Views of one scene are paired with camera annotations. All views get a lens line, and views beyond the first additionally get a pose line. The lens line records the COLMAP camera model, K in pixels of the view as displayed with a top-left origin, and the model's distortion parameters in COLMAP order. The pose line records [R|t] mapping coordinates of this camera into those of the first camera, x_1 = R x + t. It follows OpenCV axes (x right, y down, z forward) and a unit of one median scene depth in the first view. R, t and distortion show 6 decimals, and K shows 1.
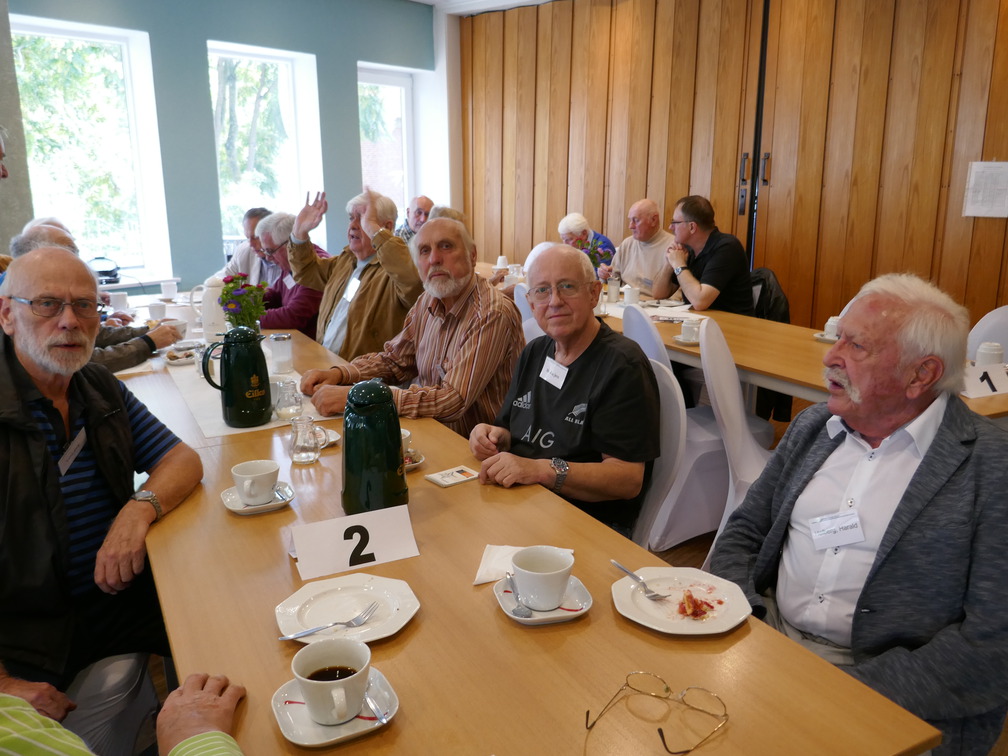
lens RADIAL K [[796.8, 0, 504.0], [0, 796.8, 378.0], [0, 0, 1]] dist [0.002806, -0.002407]
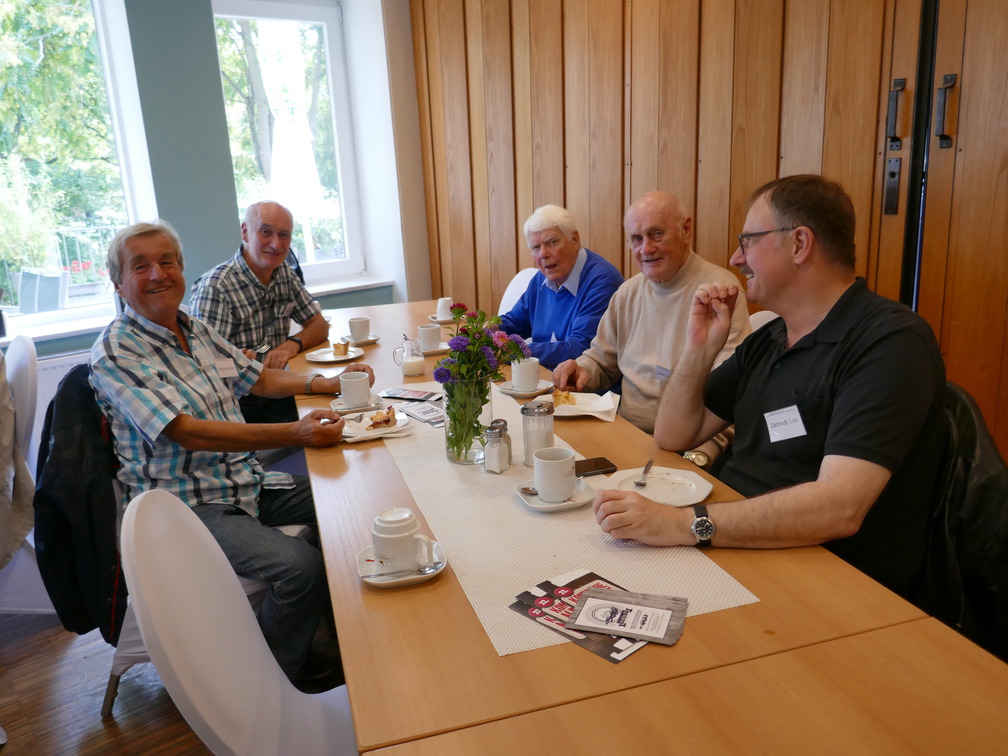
lens RADIAL K [[796.8, 0, 504.0], [0, 796.8, 378.0], [0, 0, 1]] dist [0.002806, -0.002407]
pose [[0.983397, -0.006616, -0.181344, 0.153755], [0.012266, 0.999473, 0.030054, -0.121144], [0.181050, -0.031779, 0.982960, 0.478516]]
